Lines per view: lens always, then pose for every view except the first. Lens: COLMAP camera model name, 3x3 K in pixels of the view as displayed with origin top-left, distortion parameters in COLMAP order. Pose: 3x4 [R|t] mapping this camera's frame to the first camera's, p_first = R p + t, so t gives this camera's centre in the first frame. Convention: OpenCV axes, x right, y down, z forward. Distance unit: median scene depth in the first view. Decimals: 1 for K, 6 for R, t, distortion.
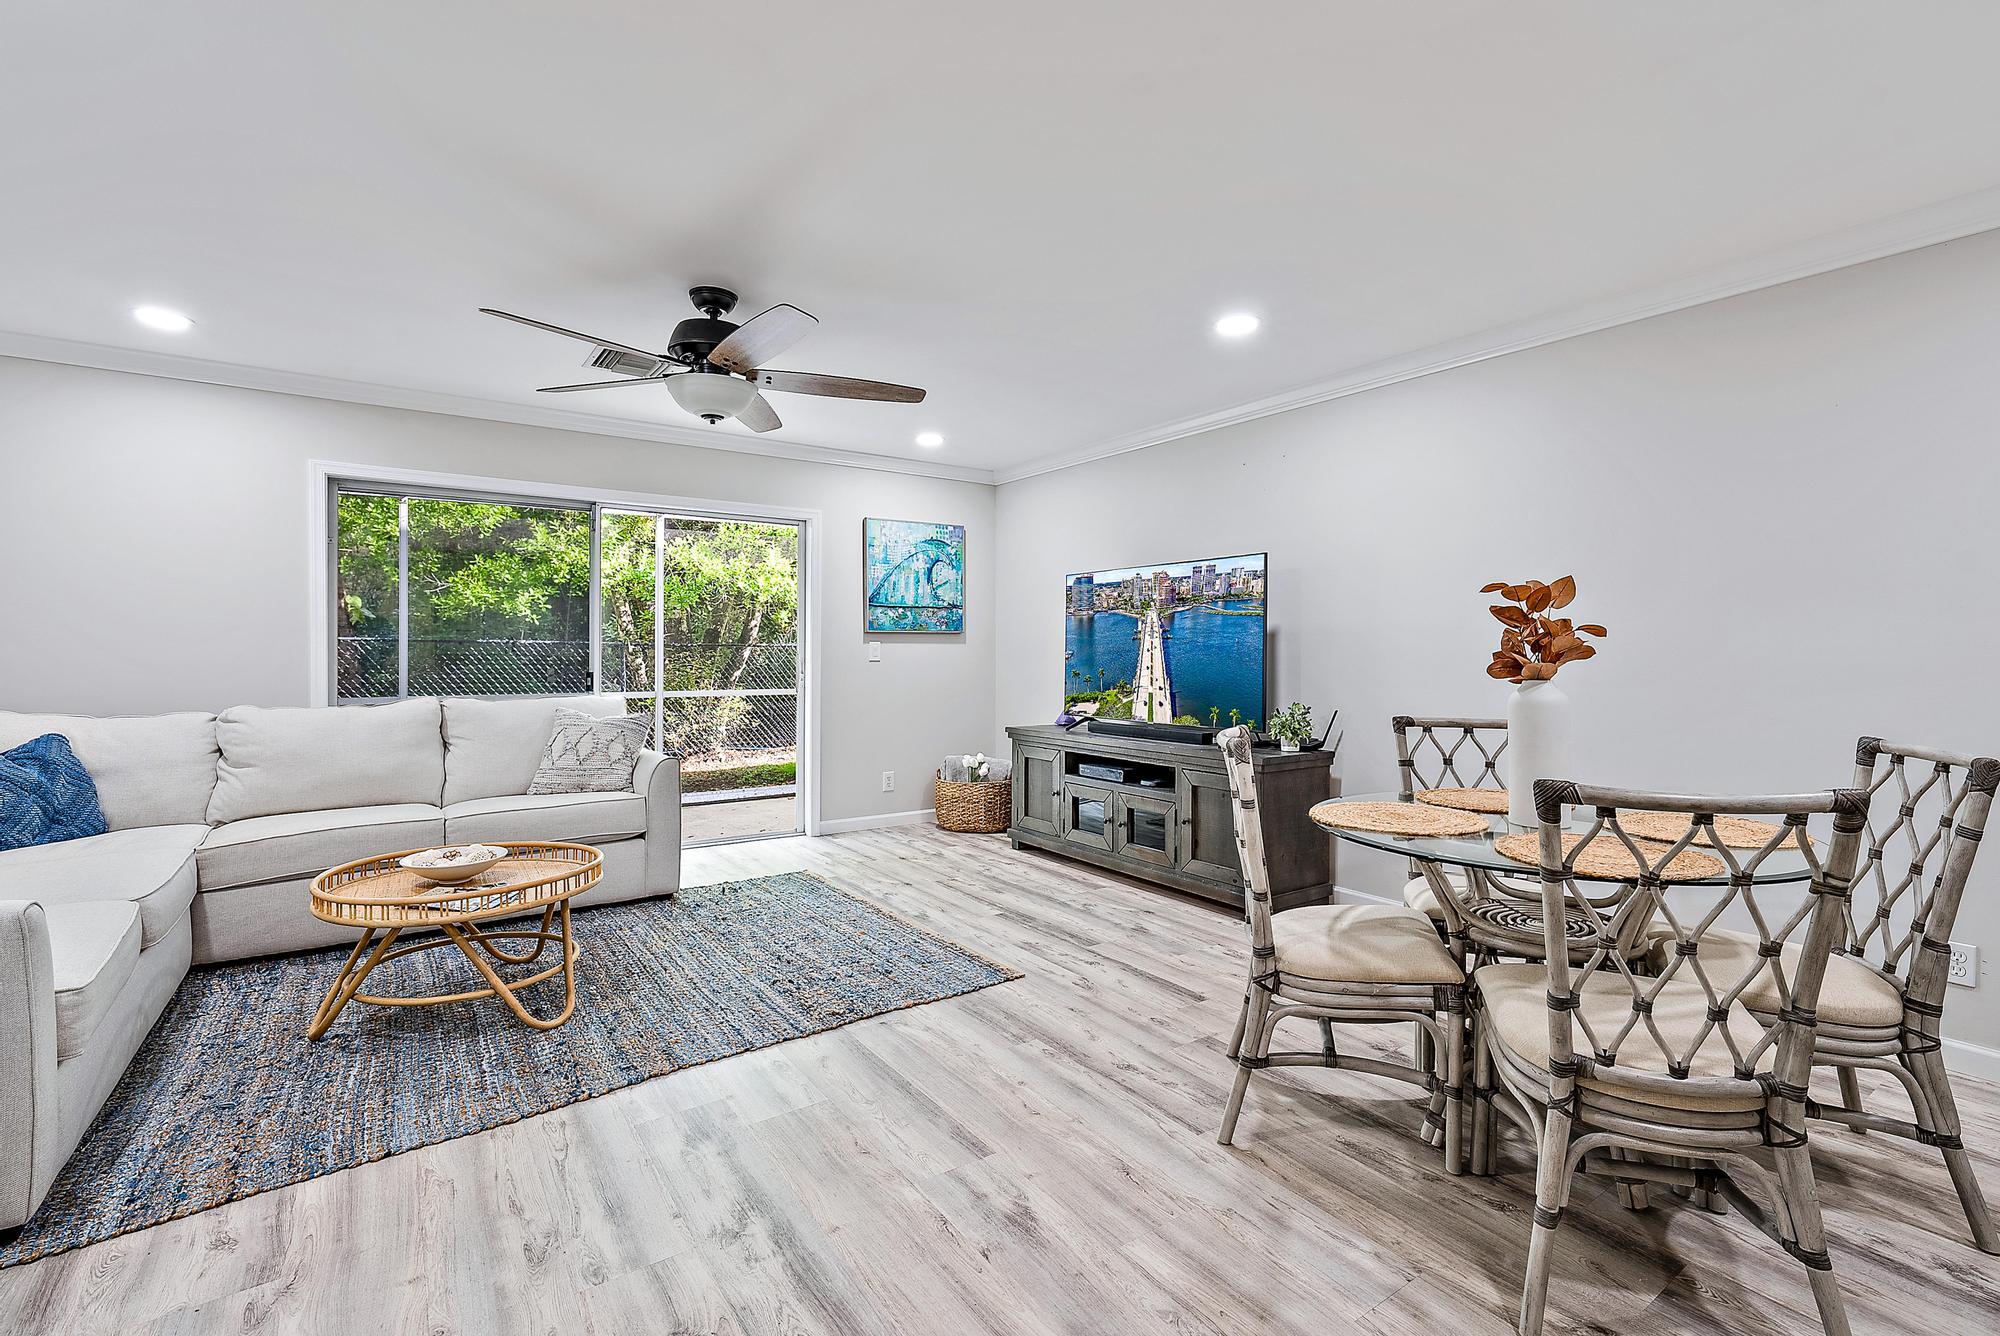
lens RADIAL K [[887.3, 0, 1002.7], [0, 887.3, 660.2], [0, 0, 1]] dist [0.000135, 0.000191]
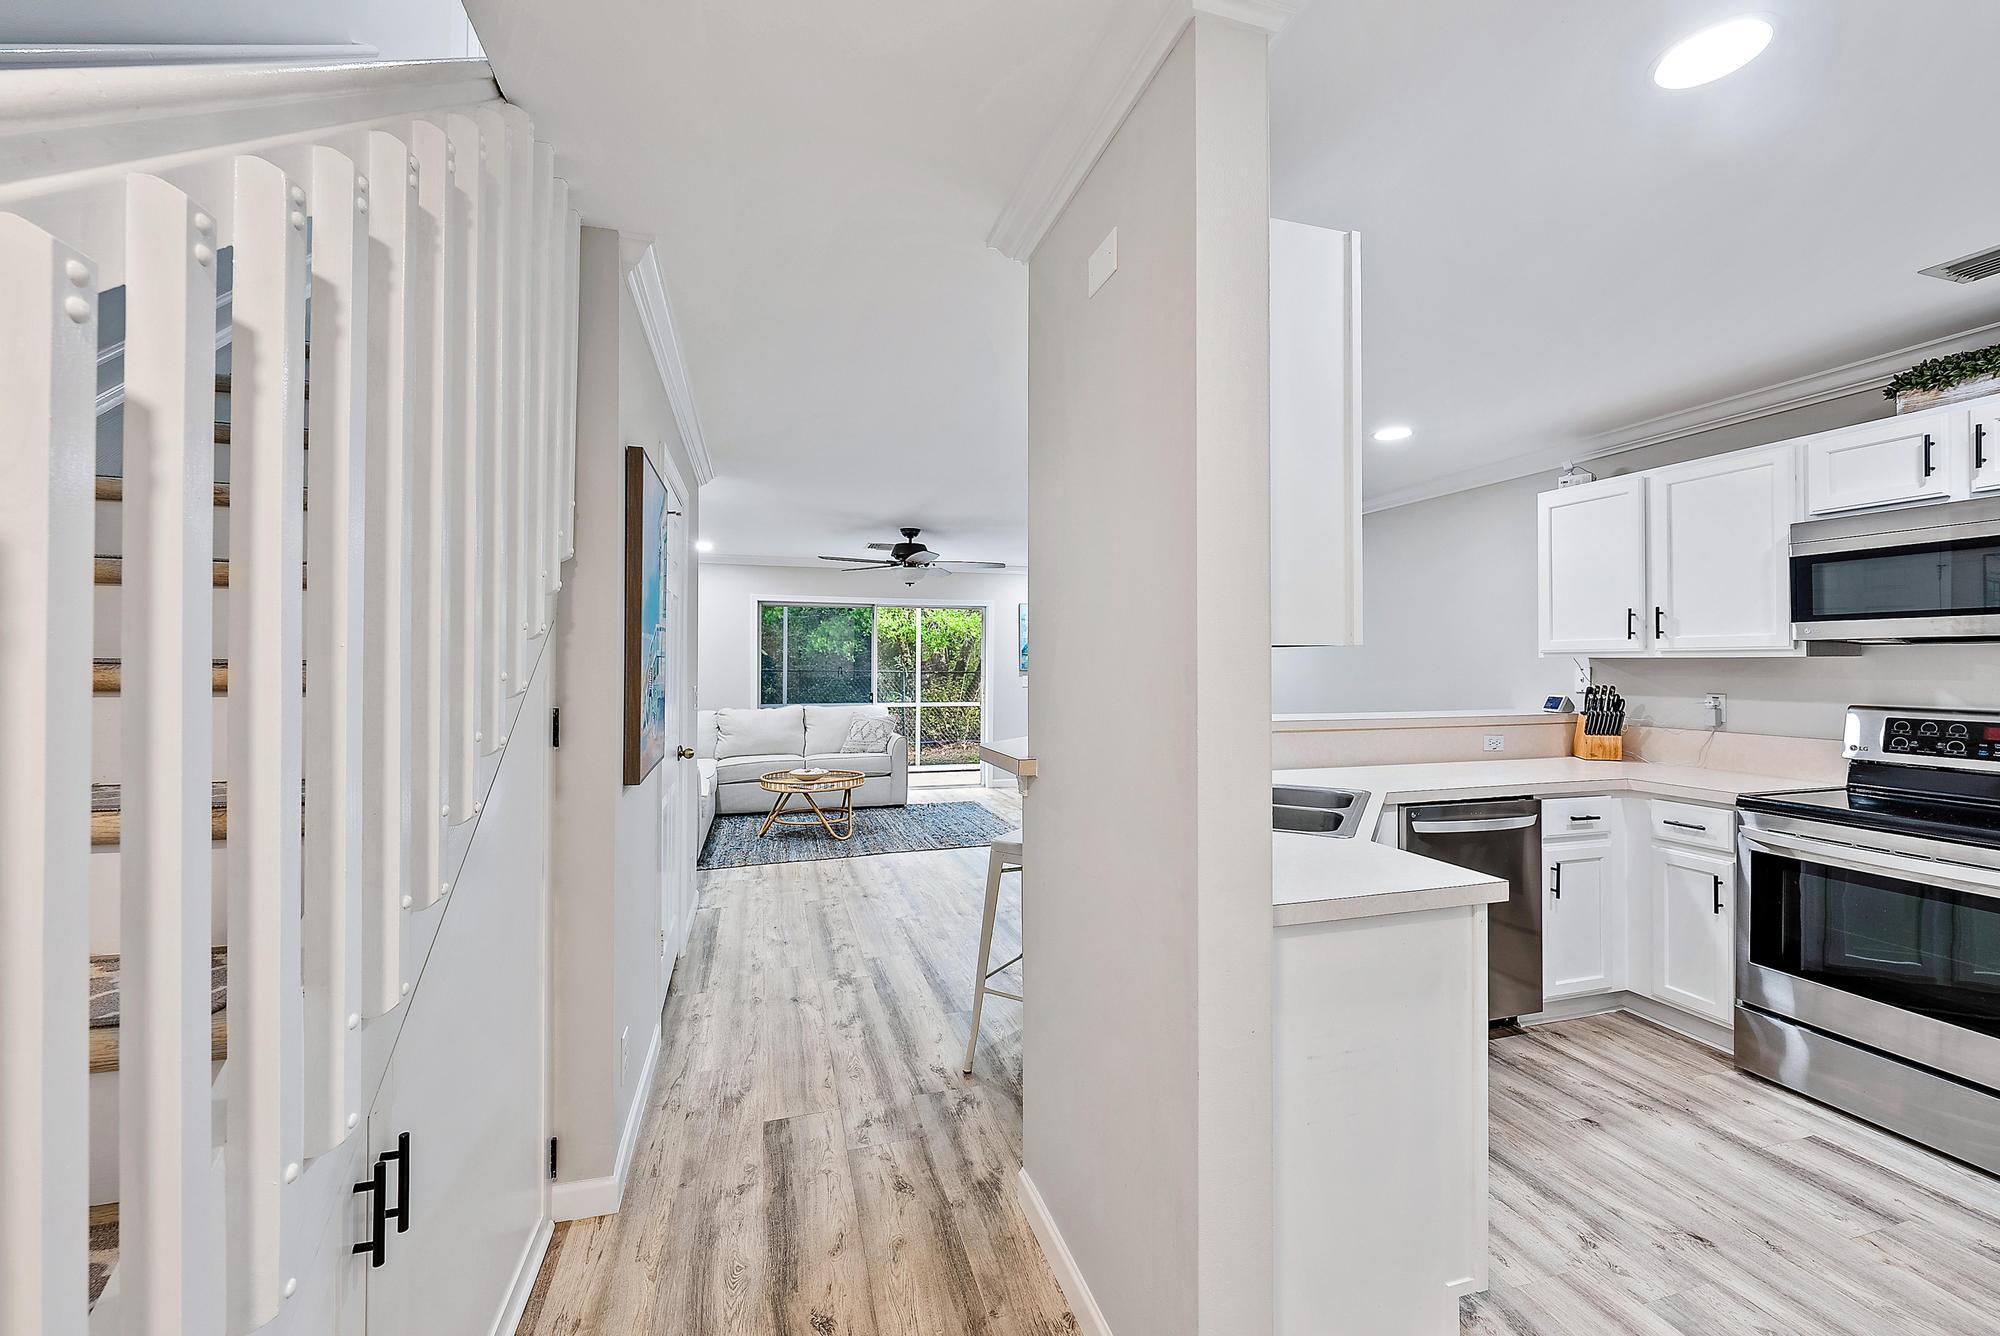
lens RADIAL K [[800.5, 0, 1003.0], [0, 800.5, 656.3], [0, 0, 1]] dist [-0.001466, 0.000652]
pose [[0.950205, -0.004684, -0.311591, 0.391279], [-0.002432, 0.999745, -0.022443, -0.031592], [0.311616, 0.022083, 0.949951, -0.632329]]
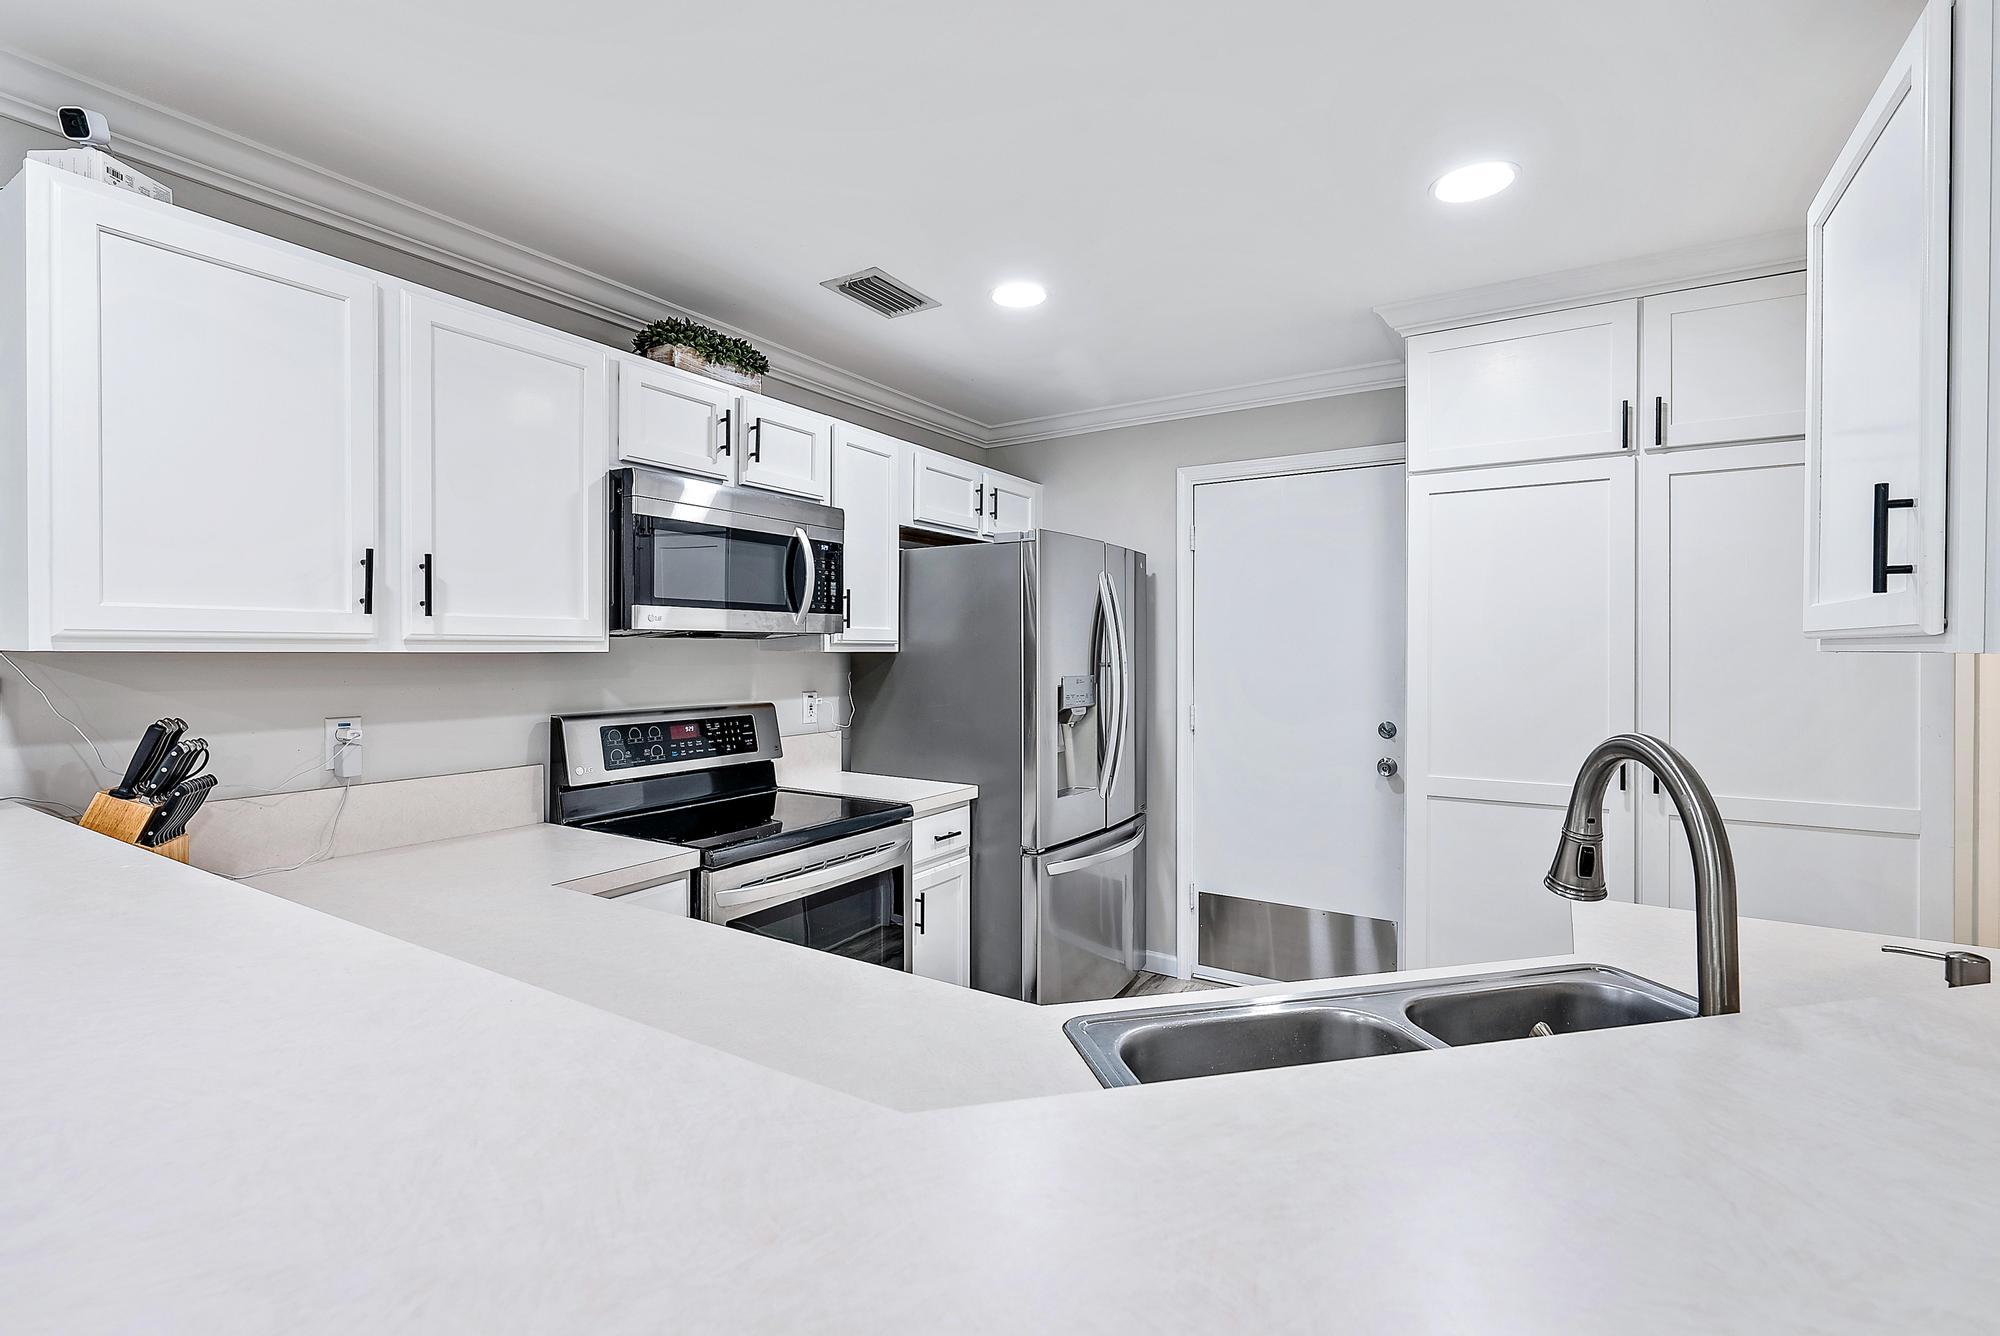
lens RADIAL K [[887.3, 0, 1002.7], [0, 887.3, 660.2], [0, 0, 1]] dist [0.000135, 0.000191]
pose [[-0.395517, -0.013987, 0.918352, 0.236742], [0.010658, 0.999747, 0.019817, -0.050368], [-0.918397, 0.017625, -0.395268, 0.179392]]
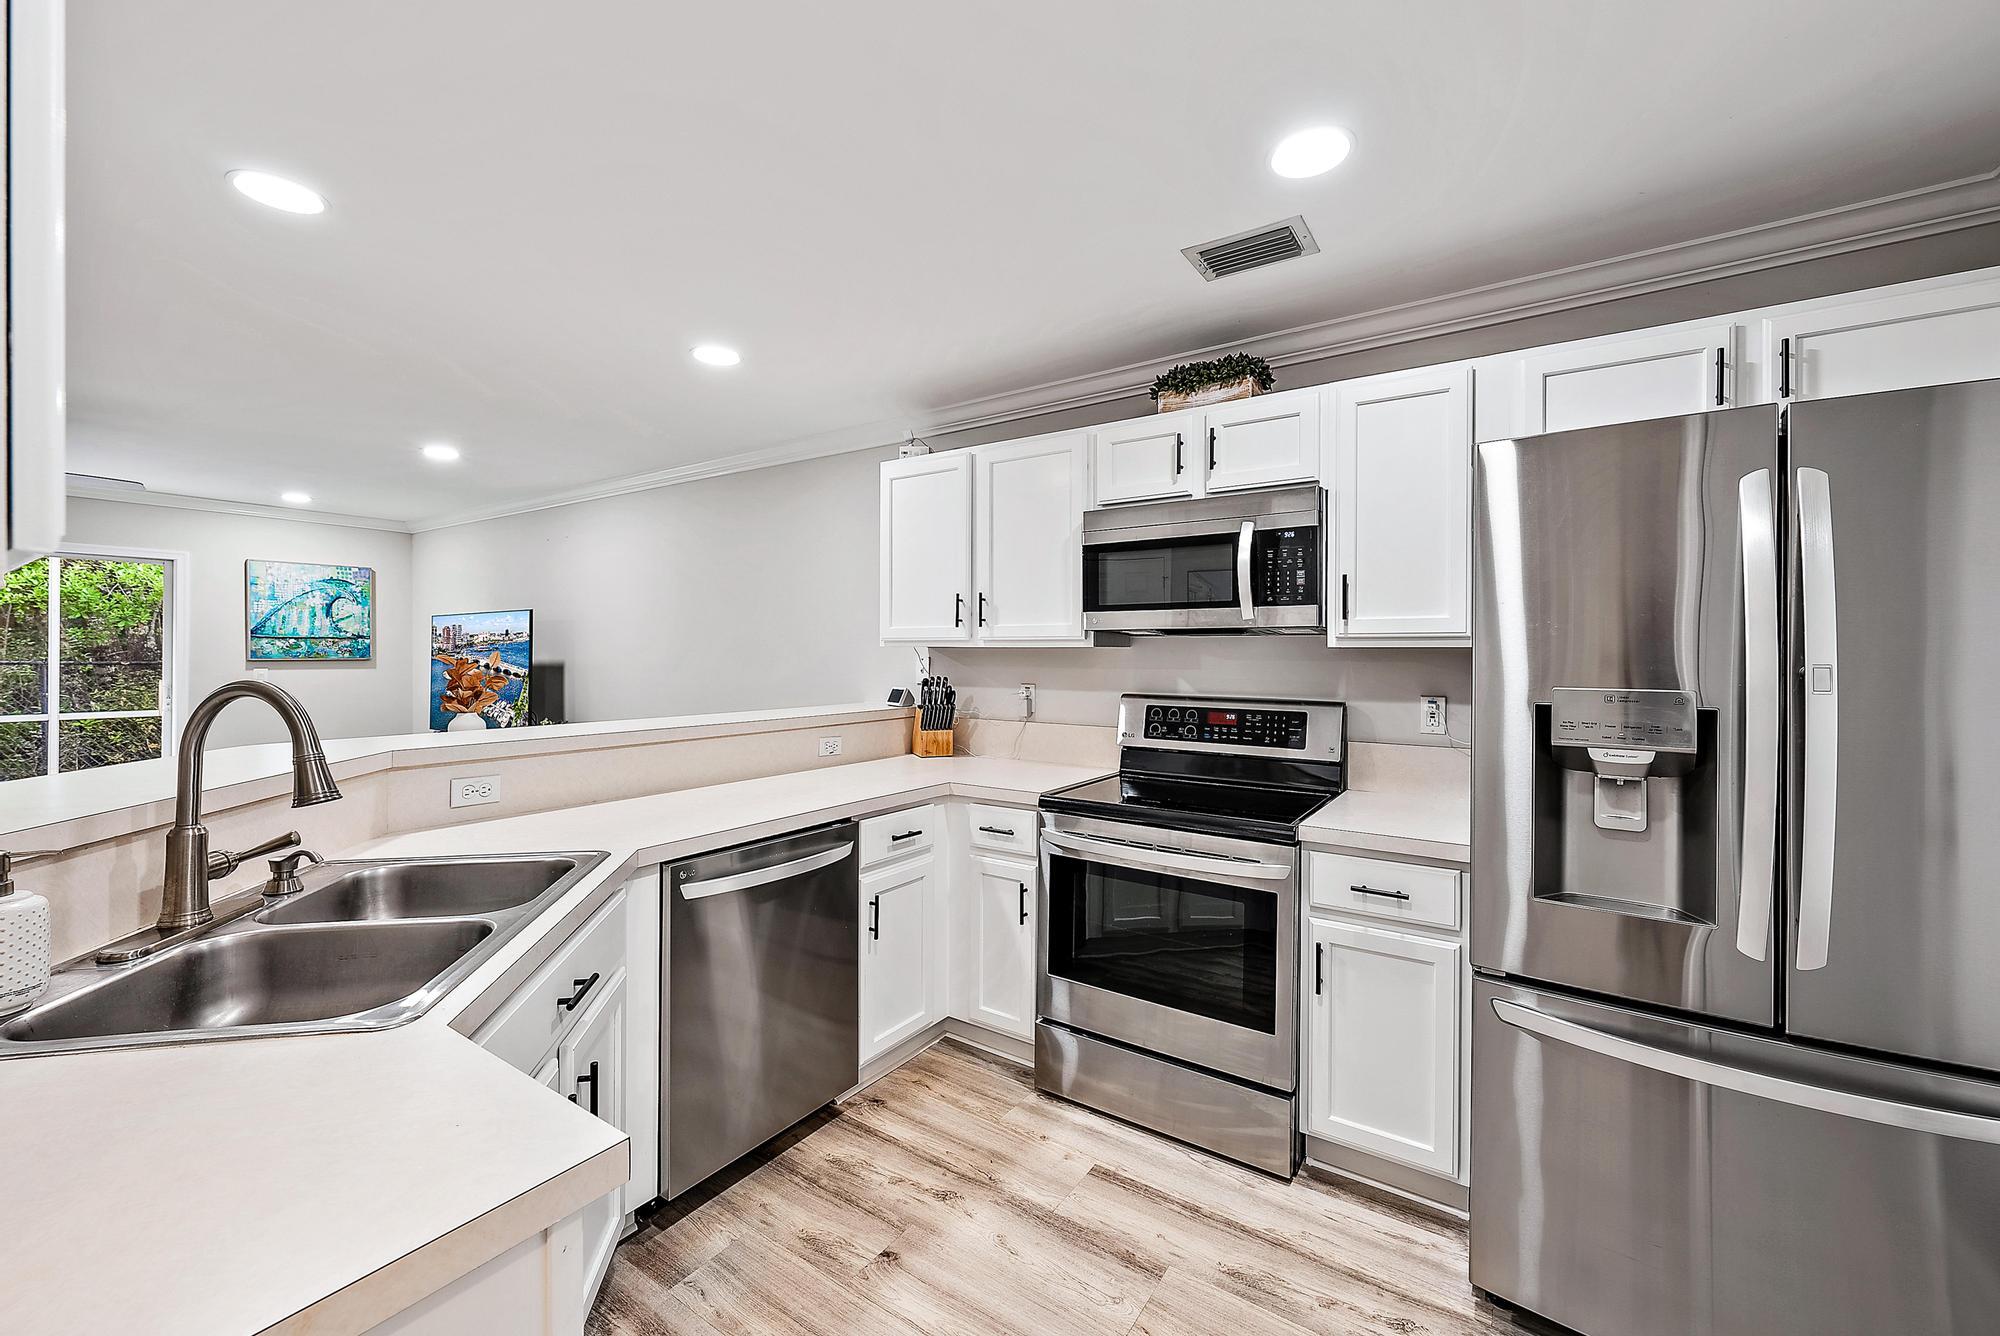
lens RADIAL K [[800.5, 0, 1003.0], [0, 800.5, 656.3], [0, 0, 1]] dist [-0.001466, 0.000652]
pose [[0.934176, 0.000998, 0.356811, 0.508058], [0.002299, 0.999959, -0.008815, -0.034226], [-0.356805, 0.009055, 0.934135, -0.393229]]
